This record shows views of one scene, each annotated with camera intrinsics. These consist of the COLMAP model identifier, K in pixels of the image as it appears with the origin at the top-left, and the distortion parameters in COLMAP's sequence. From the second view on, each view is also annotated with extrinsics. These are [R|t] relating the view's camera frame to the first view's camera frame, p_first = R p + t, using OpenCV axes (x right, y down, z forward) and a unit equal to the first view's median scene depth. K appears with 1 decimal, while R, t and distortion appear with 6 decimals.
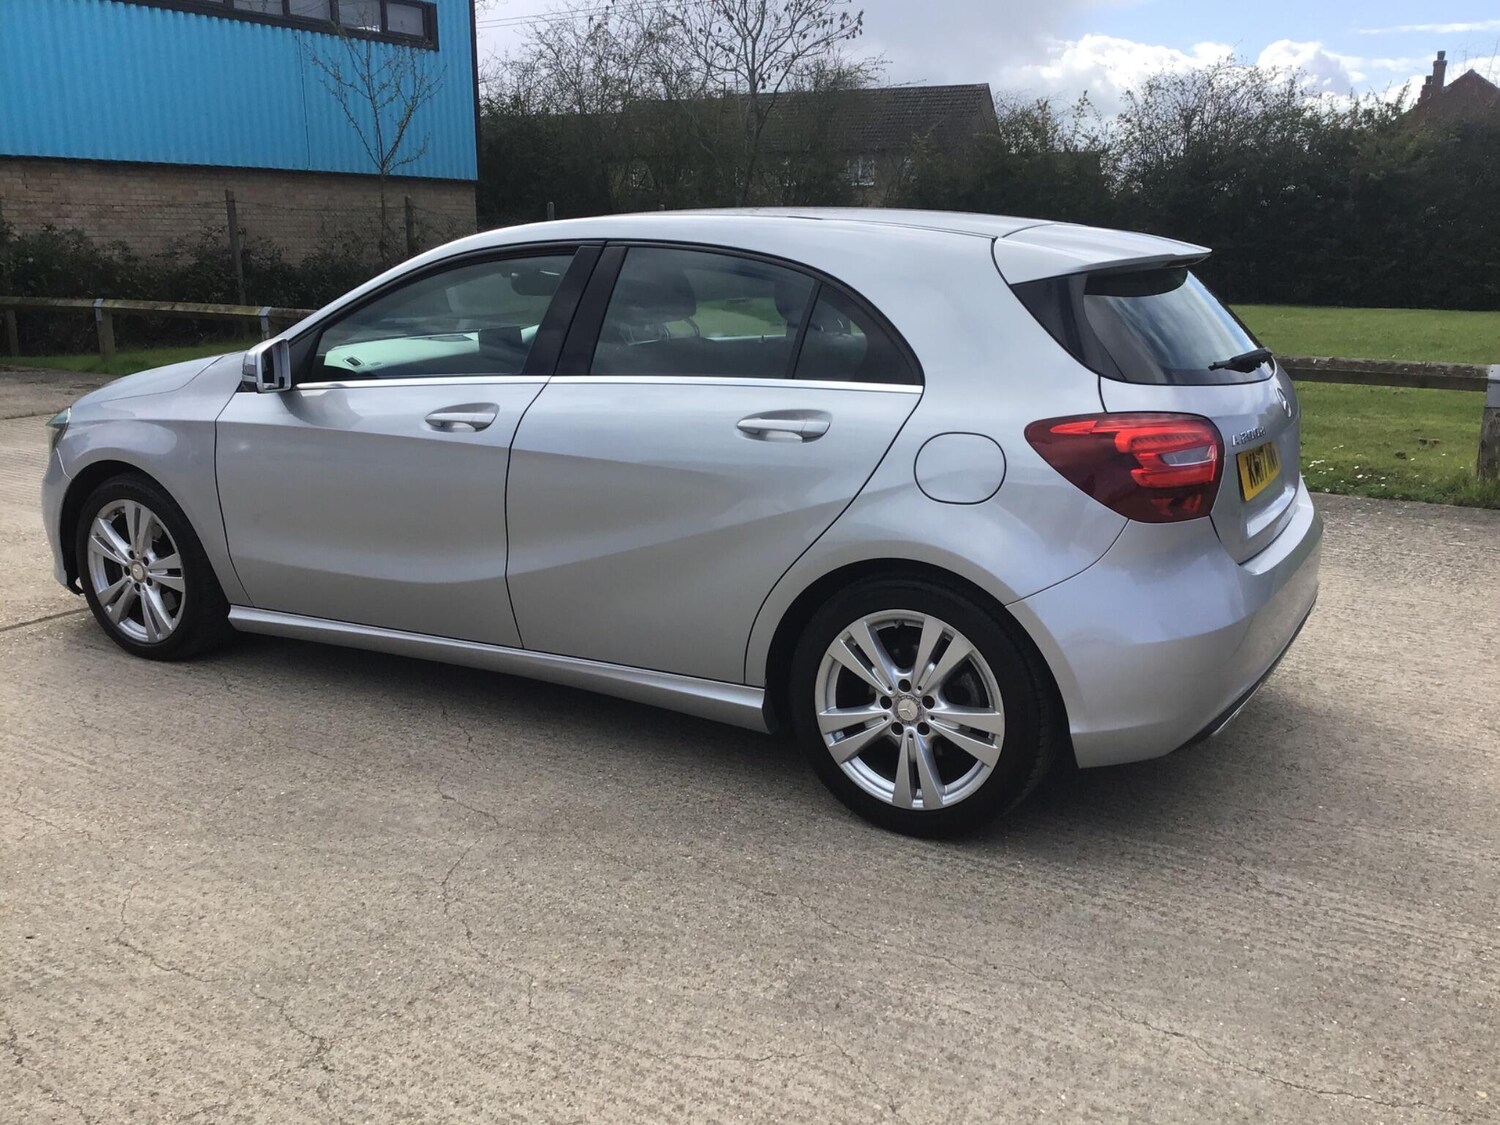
lens RADIAL K [[1344.9, 0, 755.4], [0, 1344.9, 547.0], [0, 0, 1]] dist [0.092153, -0.139390]
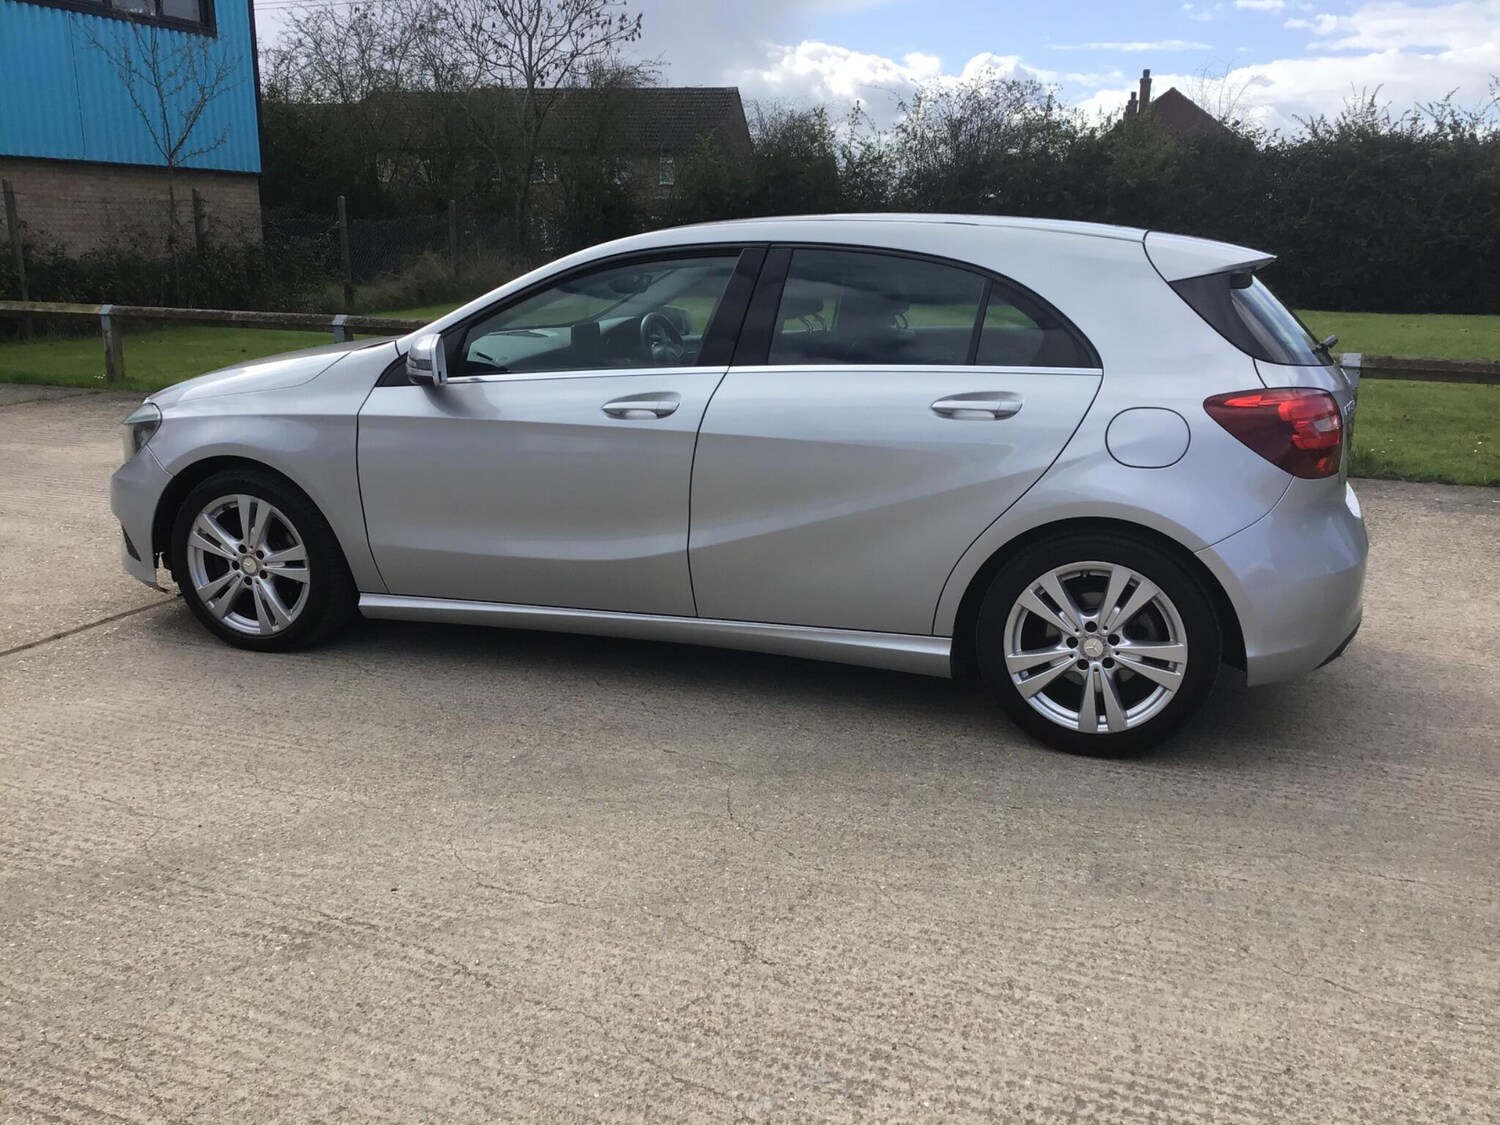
lens RADIAL K [[1344.9, 0, 755.0], [0, 1344.9, 549.4], [0, 0, 1]] dist [0.092153, -0.139390]
pose [[0.981712, -0.035317, 0.187069, -0.339408], [0.034824, 0.999376, 0.005925, 0.016429], [-0.187162, 0.000698, 0.982329, -0.080741]]
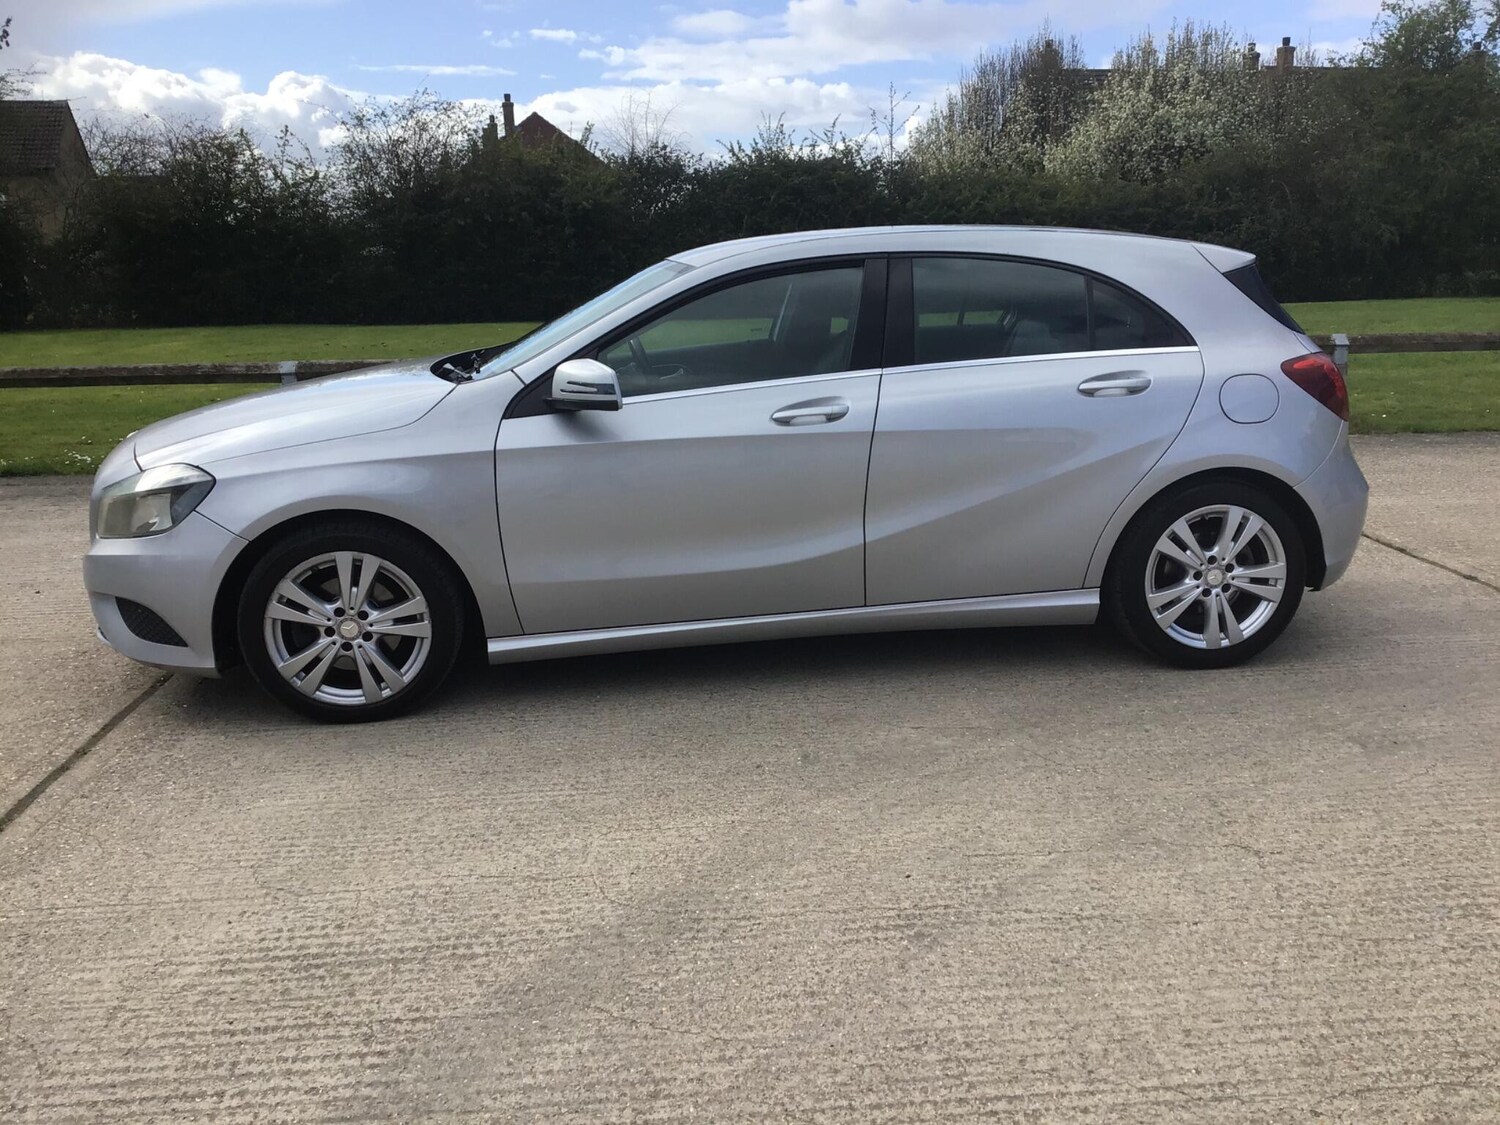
lens RADIAL K [[1344.9, 0, 752.2], [0, 1344.9, 552.6], [0, 0, 1]] dist [0.092153, -0.139390]
pose [[0.793116, -0.150463, 0.590193, -0.957523], [0.159035, 0.986549, 0.037795, -0.030080], [-0.587941, 0.063885, 0.806377, 0.123811]]
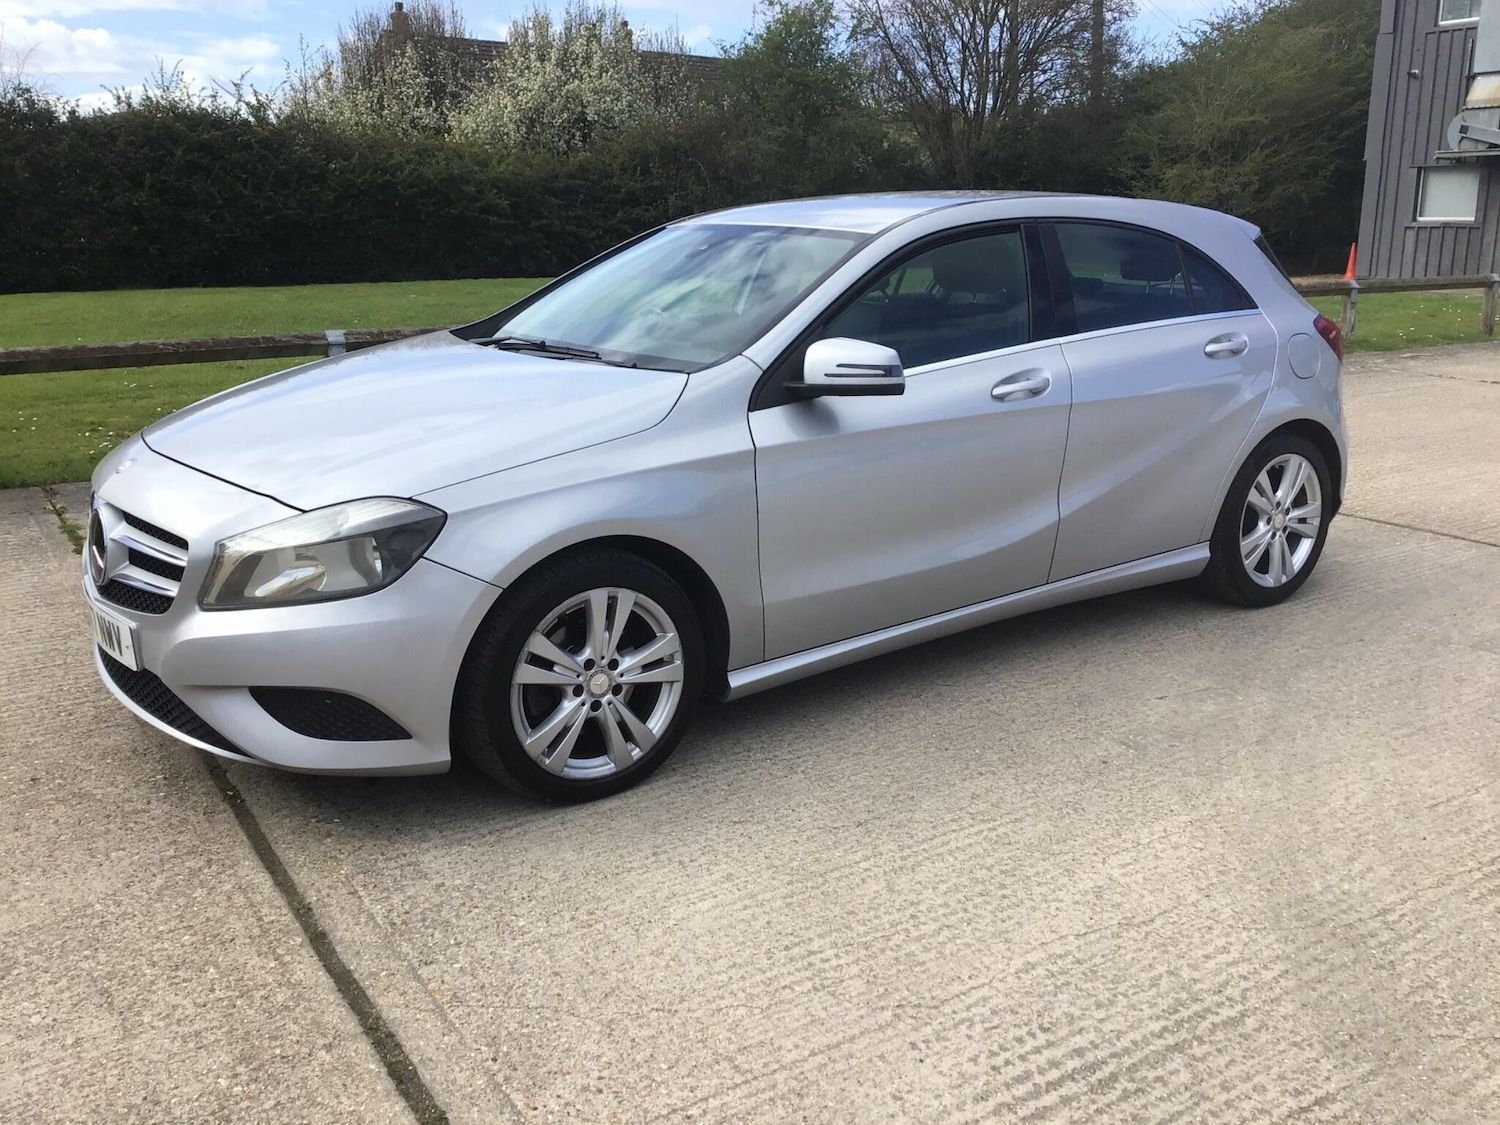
lens RADIAL K [[1344.9, 0, 760.0], [0, 1344.9, 552.4], [0, 0, 1]] dist [0.092153, -0.139390]
pose [[0.409737, -0.228702, 0.883069, -1.303849], [0.214990, 0.965002, 0.150168, -0.176652], [-0.886507, 0.128321, 0.444566, 0.732436]]
